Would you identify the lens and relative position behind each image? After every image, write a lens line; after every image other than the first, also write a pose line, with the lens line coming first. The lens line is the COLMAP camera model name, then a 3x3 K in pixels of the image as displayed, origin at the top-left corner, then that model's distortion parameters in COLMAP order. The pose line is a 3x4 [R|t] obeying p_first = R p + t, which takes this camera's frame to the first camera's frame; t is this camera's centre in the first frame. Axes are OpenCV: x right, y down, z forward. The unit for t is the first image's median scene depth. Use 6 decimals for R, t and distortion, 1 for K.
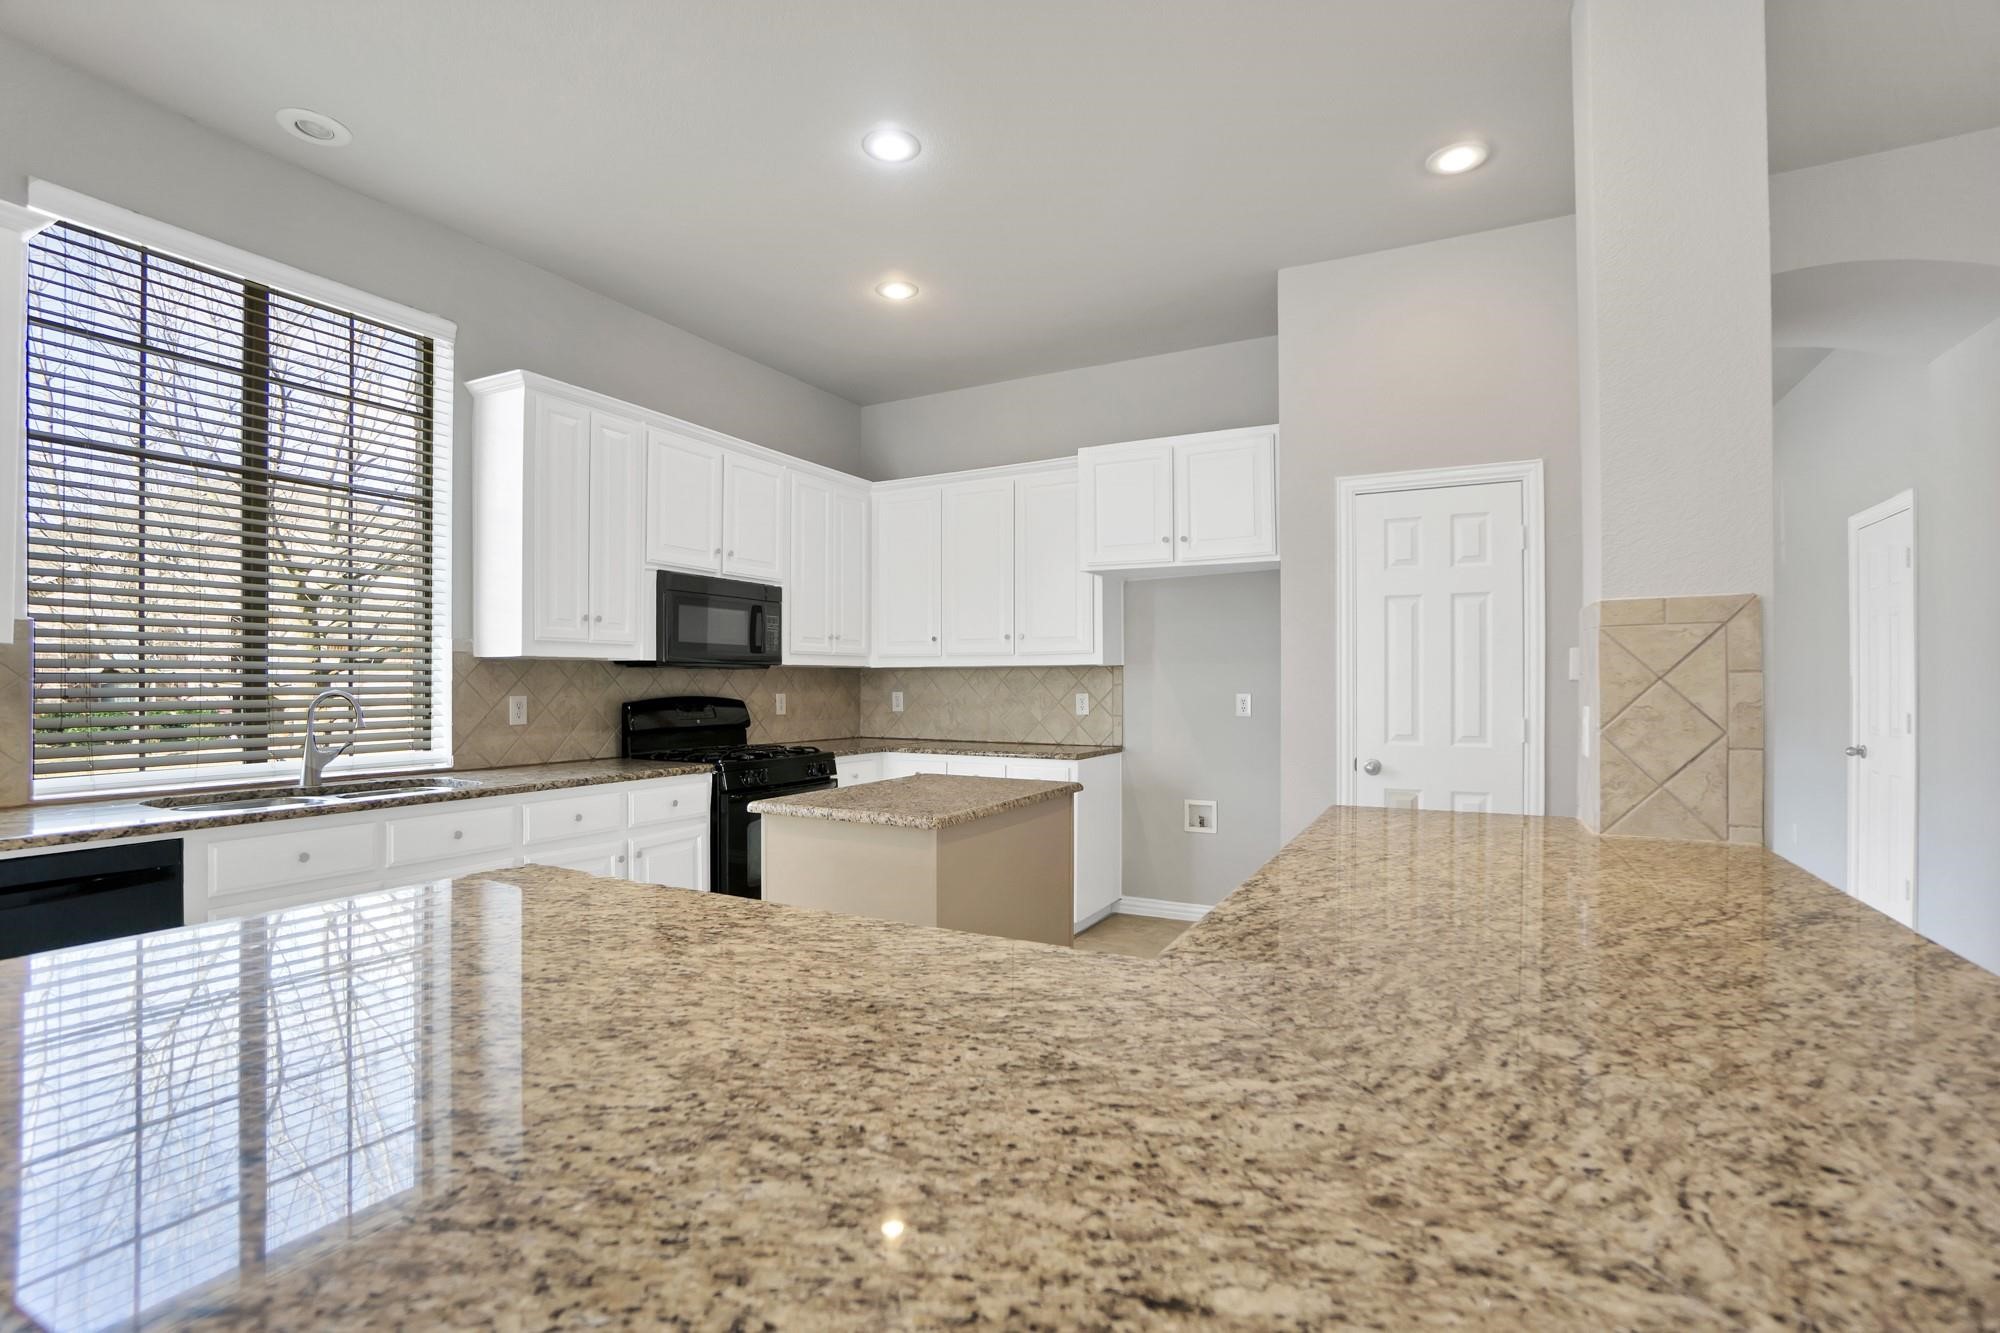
lens RADIAL K [[915.8, 0, 1000.4], [0, 915.8, 675.4], [0, 0, 1]] dist [-0.032401, -0.000346]
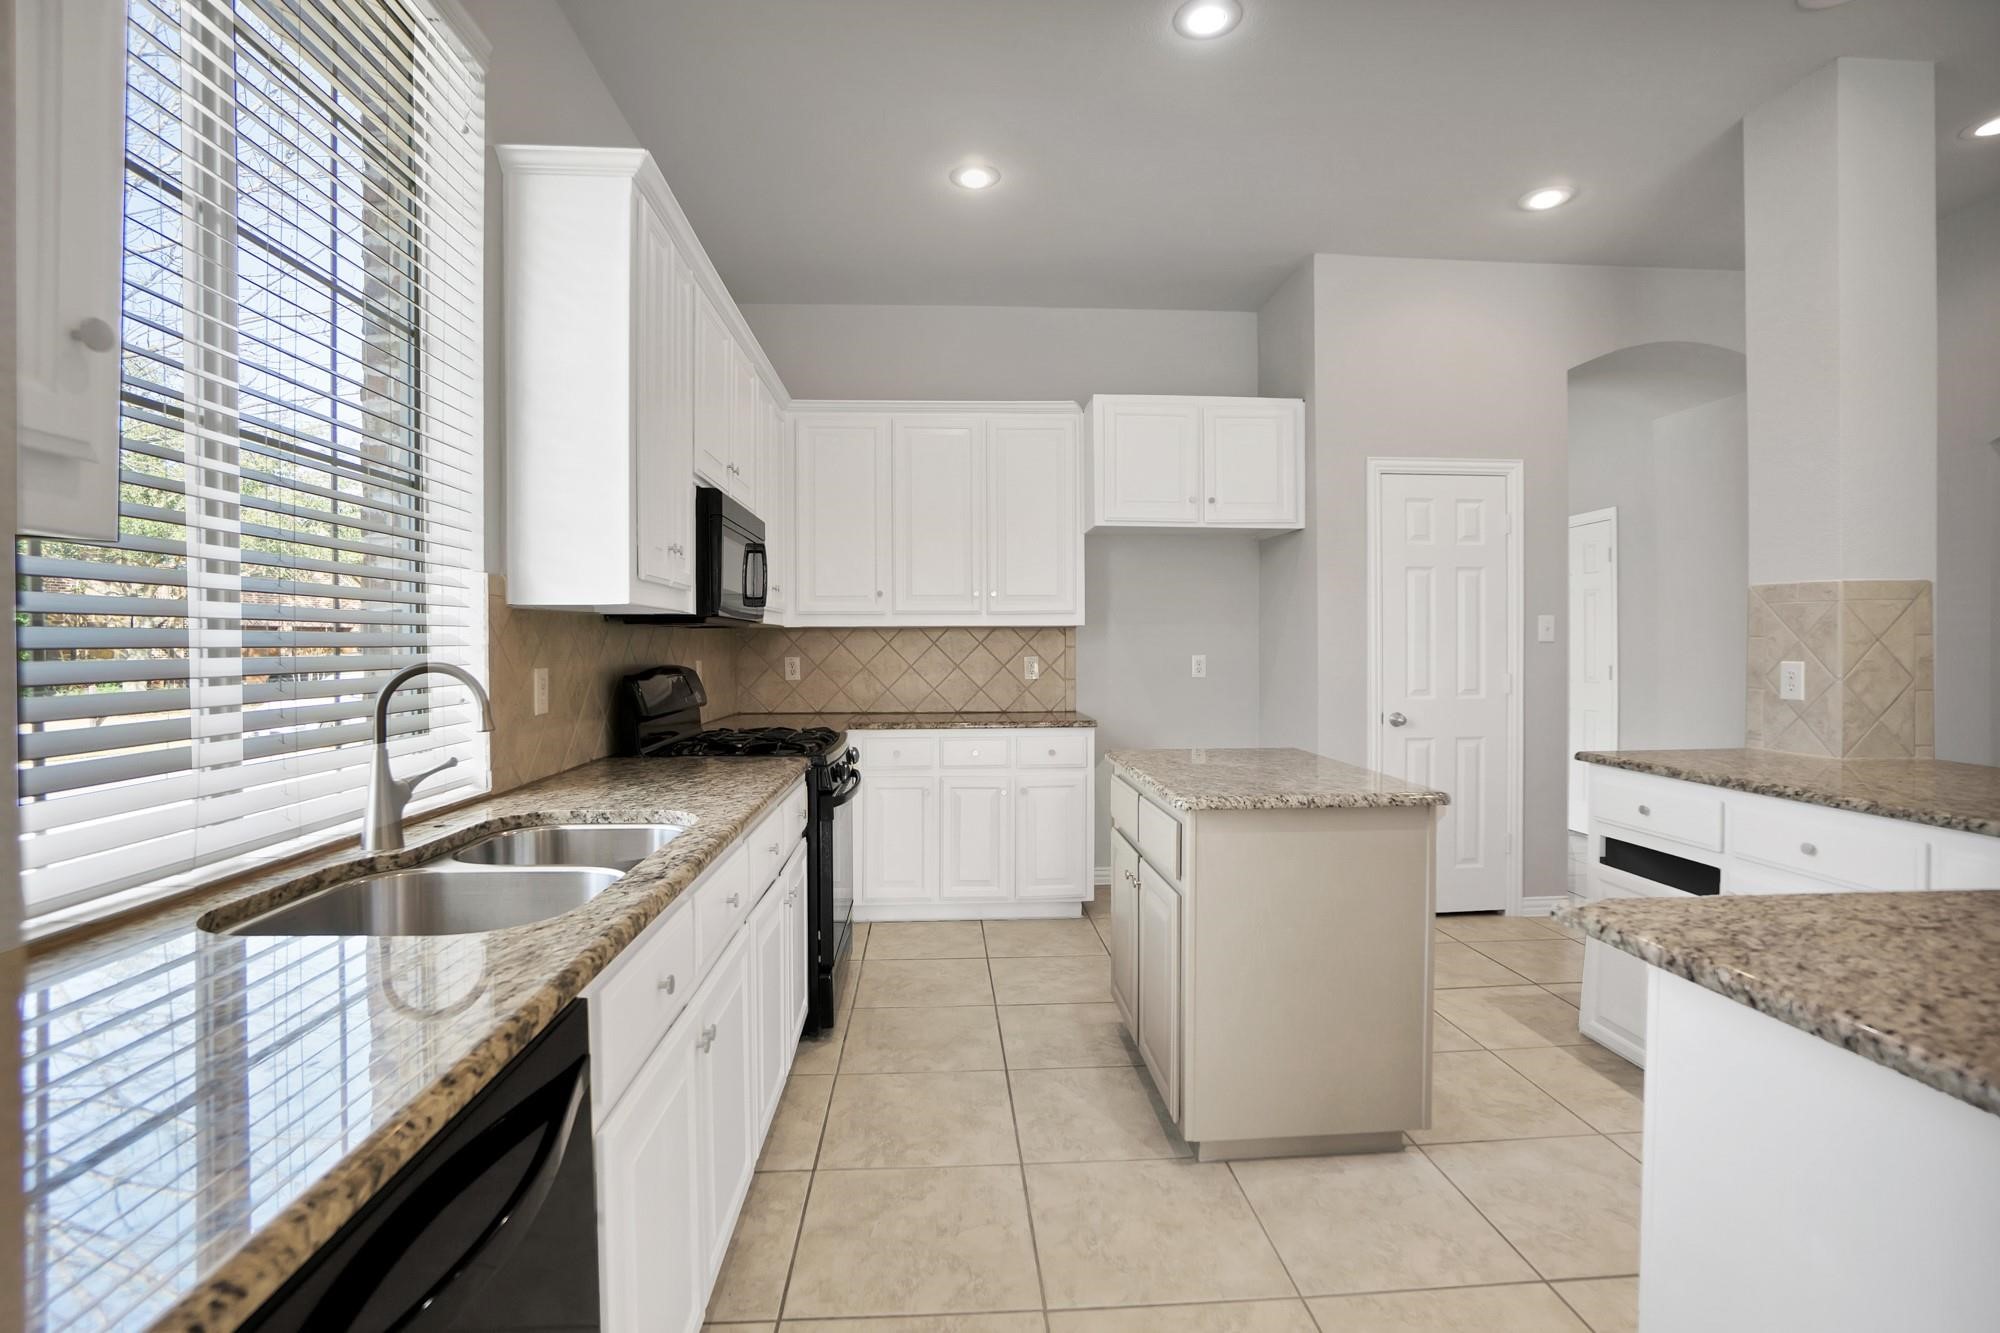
lens RADIAL K [[915.8, 0, 999.7], [0, 915.8, 650.6], [0, 0, 1]] dist [-0.032401, -0.000346]
pose [[0.854300, -0.005454, 0.519751, -0.543969], [-0.001355, 0.999918, 0.012720, 0.002471], [-0.519778, -0.011571, 0.854223, 0.277173]]
